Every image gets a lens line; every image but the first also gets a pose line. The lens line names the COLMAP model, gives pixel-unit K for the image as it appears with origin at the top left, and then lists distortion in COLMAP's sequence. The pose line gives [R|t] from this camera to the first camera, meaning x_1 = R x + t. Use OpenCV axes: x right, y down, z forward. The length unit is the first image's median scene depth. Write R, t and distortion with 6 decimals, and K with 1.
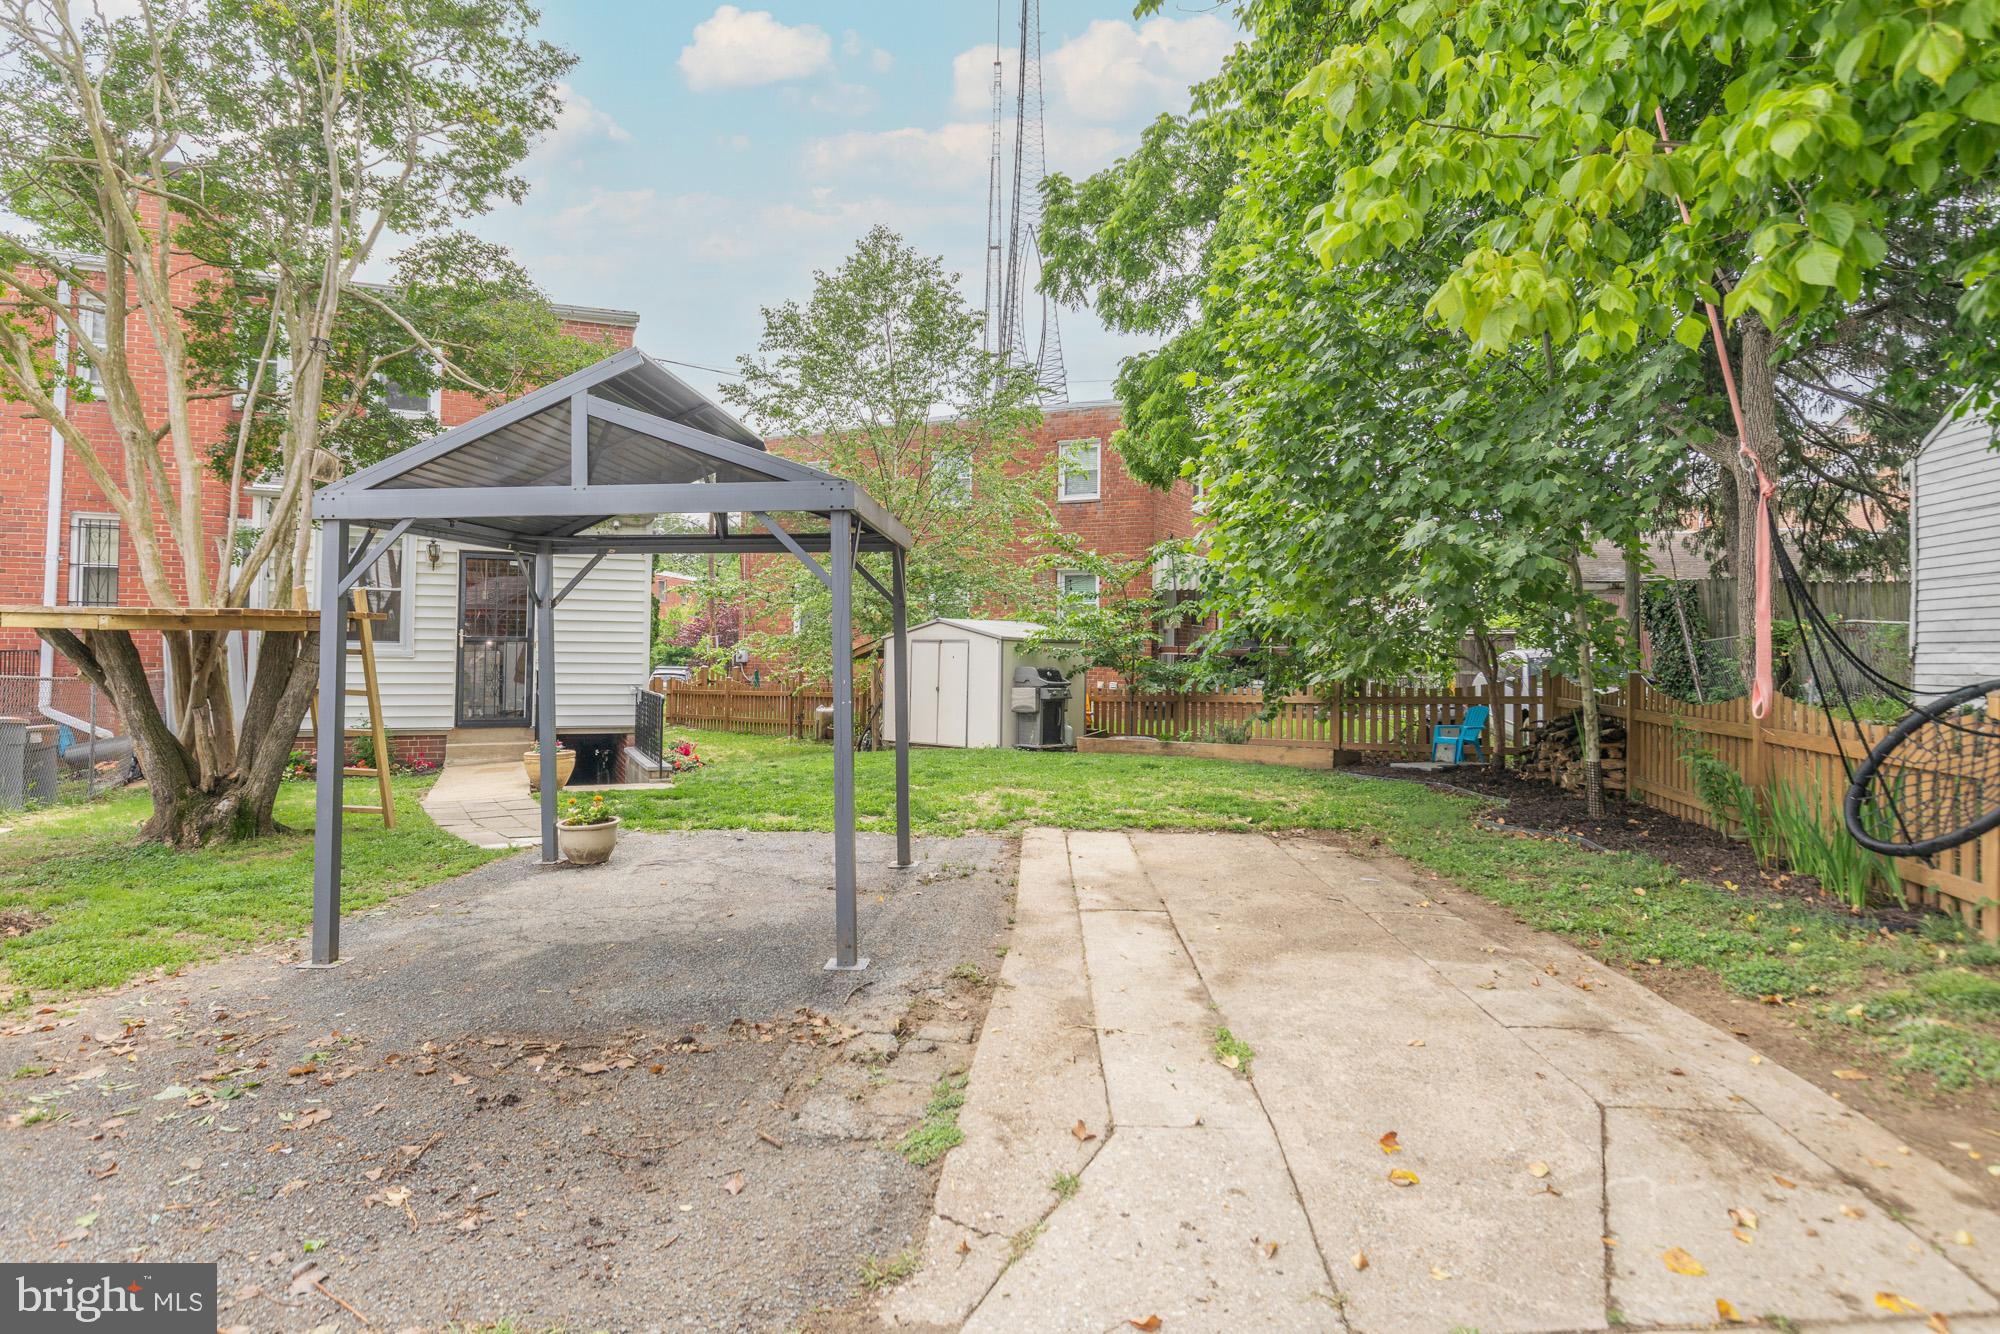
lens RADIAL K [[1162.3, 0, 1000.0], [0, 1162.3, 667.0], [0, 0, 1]] dist [0.000982, 0.000366]
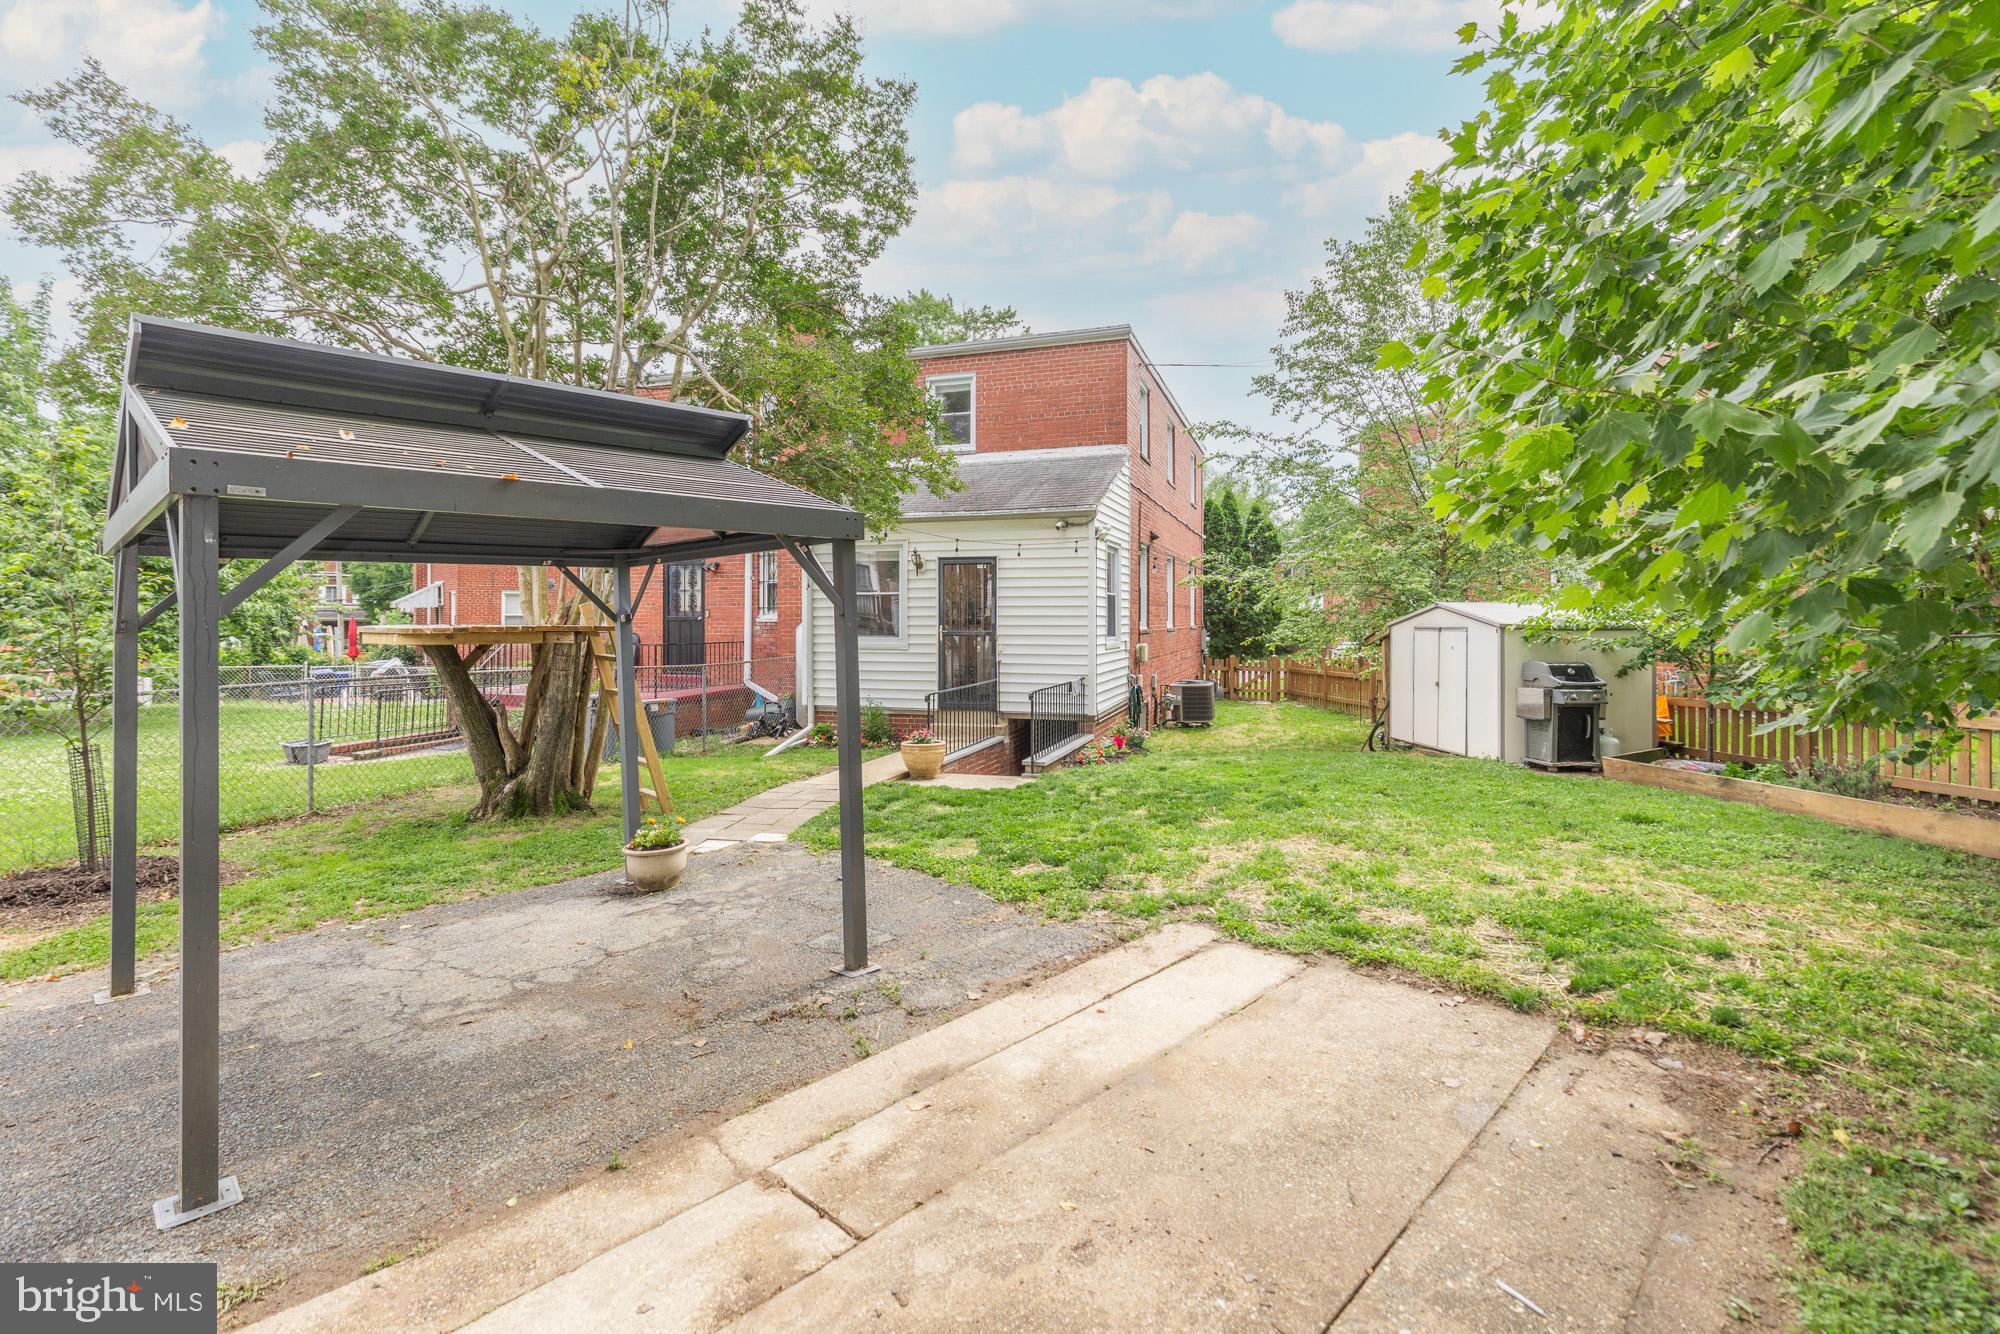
lens RADIAL K [[941.7, 0, 998.9], [0, 941.7, 641.2], [0, 0, 1]] dist [0.001720, 0.000286]
pose [[0.755190, 0.002909, -0.655500, 0.168104], [0.000973, 0.999984, 0.005559, -0.018259], [0.655505, -0.004836, 0.755175, 0.271495]]
